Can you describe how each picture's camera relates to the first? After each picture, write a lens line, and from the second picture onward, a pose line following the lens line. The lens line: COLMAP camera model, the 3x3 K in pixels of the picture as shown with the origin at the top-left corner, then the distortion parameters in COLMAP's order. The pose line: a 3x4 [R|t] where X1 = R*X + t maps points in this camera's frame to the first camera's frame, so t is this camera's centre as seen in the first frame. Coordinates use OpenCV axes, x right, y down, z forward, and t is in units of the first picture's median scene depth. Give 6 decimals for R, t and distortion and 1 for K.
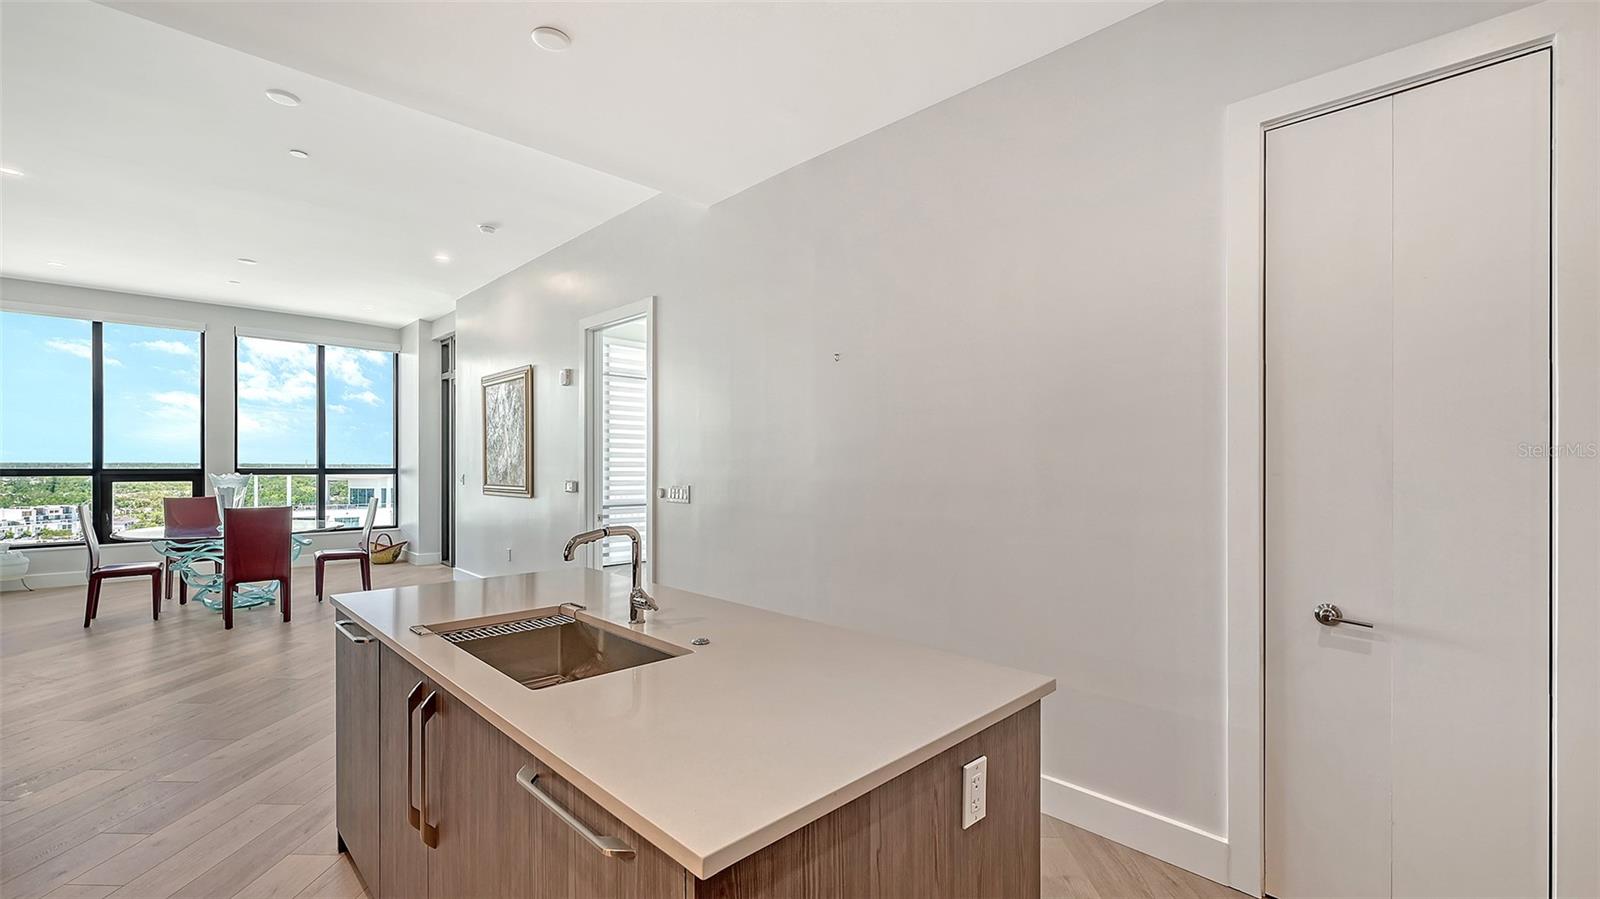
lens RADIAL K [[673.2, 0, 804.5], [0, 673.2, 461.8], [0, 0, 1]] dist [0.002186, -0.000062]
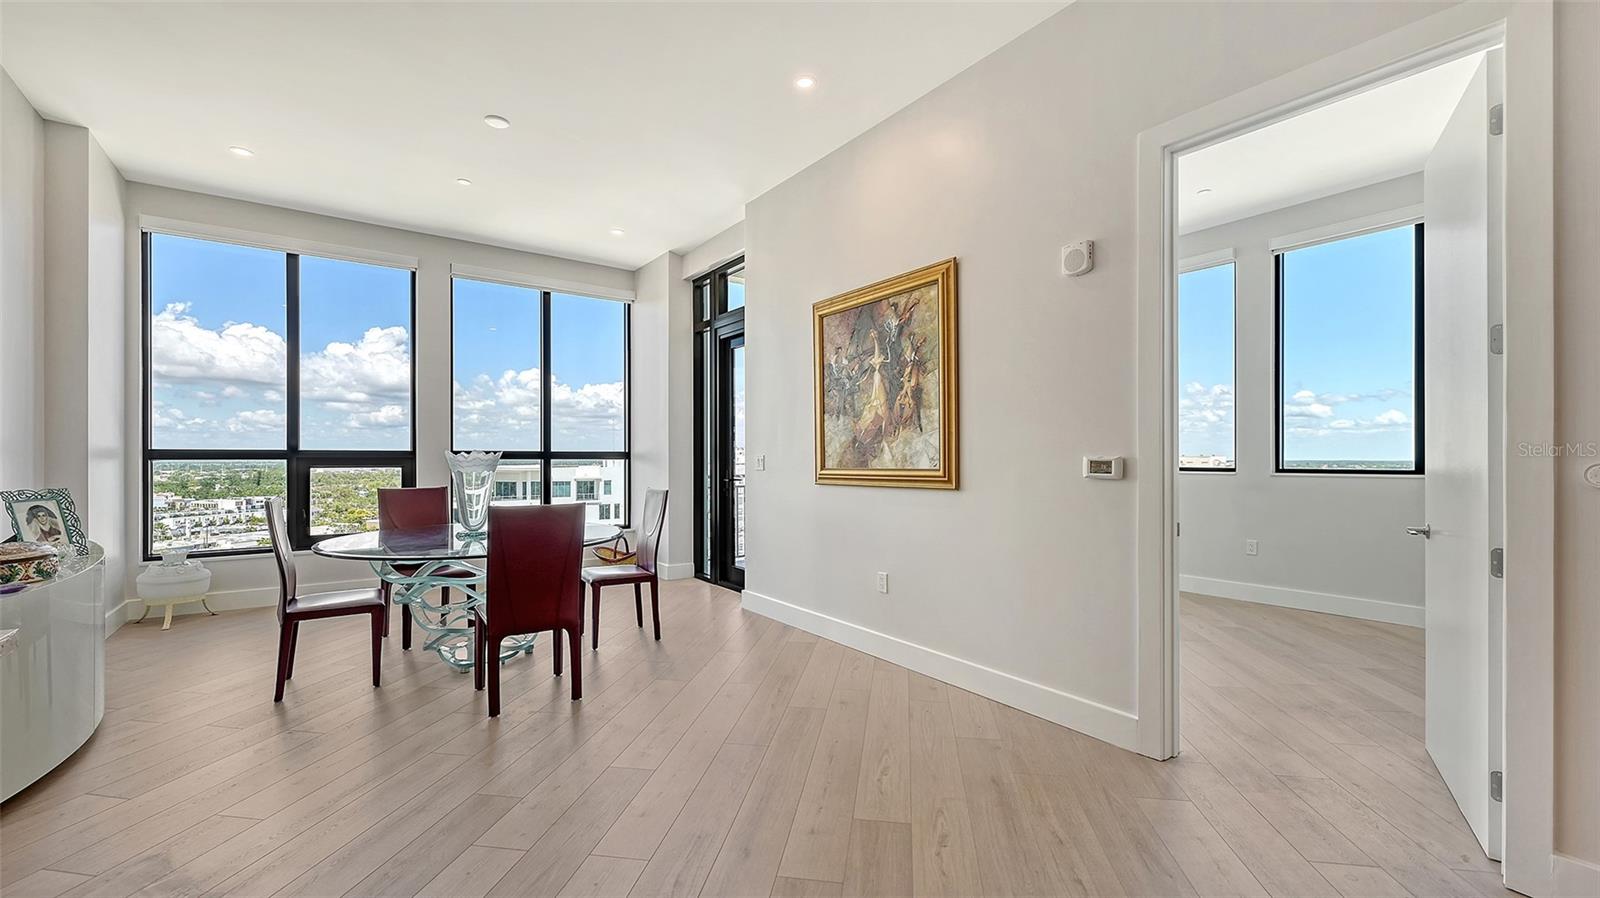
lens RADIAL K [[647.7, 0, 807.7], [0, 647.7, 455.7], [0, 0, 1]] dist [-0.001690, 0.000030]
pose [[0.990788, -0.004729, -0.135342, -0.367358], [0.004409, 0.999987, -0.002663, 0.020545], [0.135353, 0.002042, 0.990795, 0.349994]]
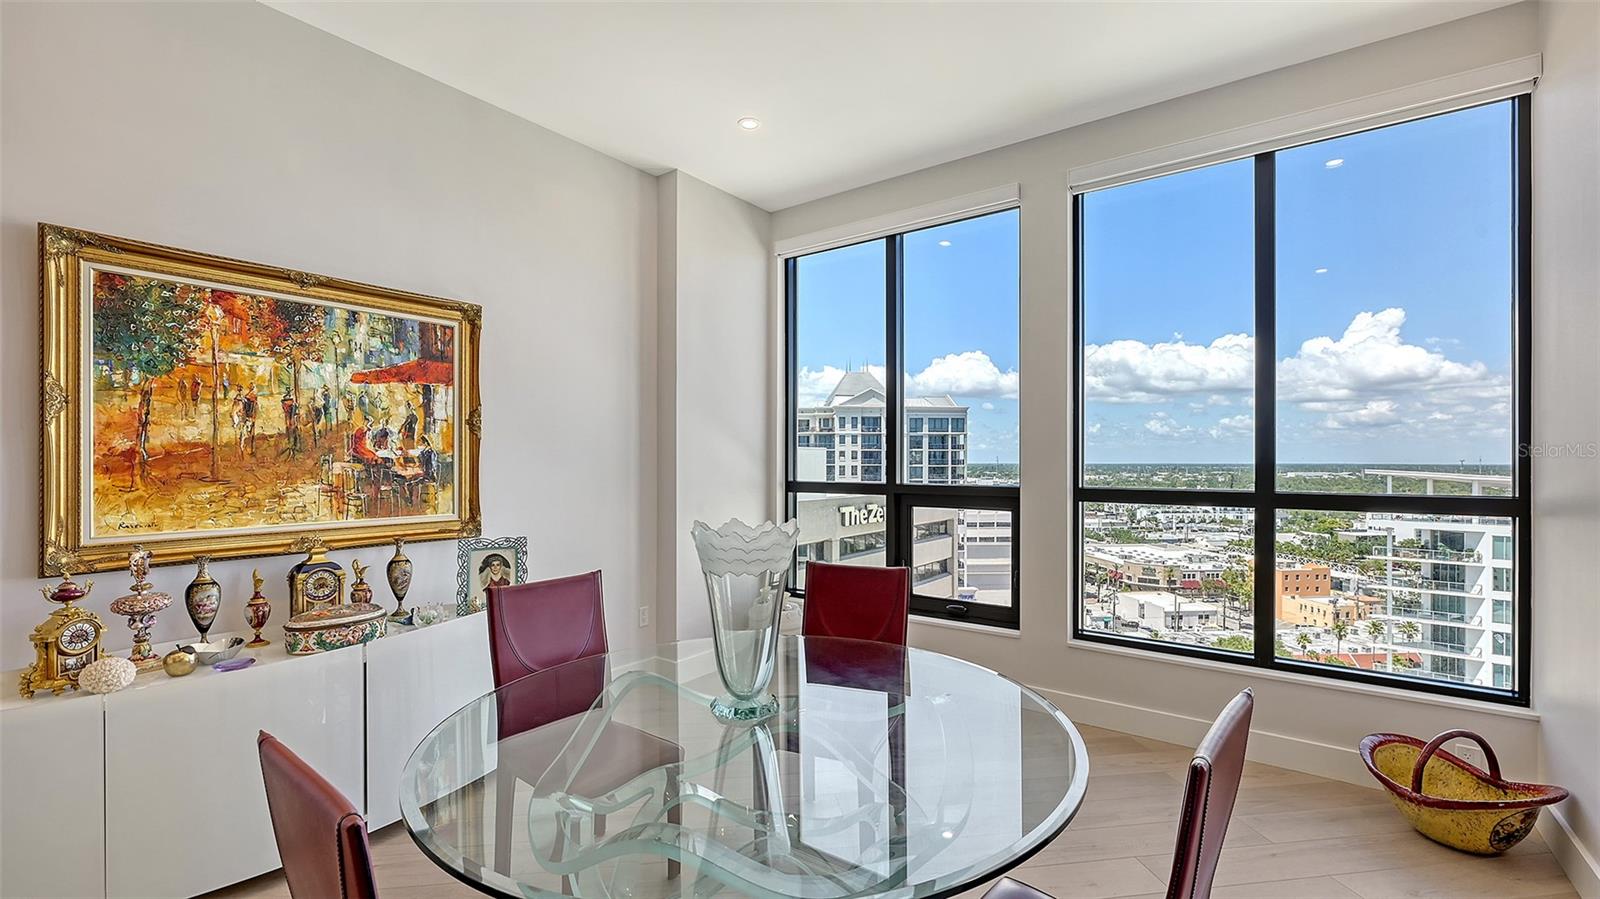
lens RADIAL K [[673.2, 0, 804.5], [0, 673.2, 461.8], [0, 0, 1]] dist [0.002186, -0.000062]
pose [[0.153928, -0.002595, -0.988079, -0.453983], [0.001491, 0.999996, -0.002394, -0.007220], [0.988081, -0.001105, 0.153931, 0.804278]]
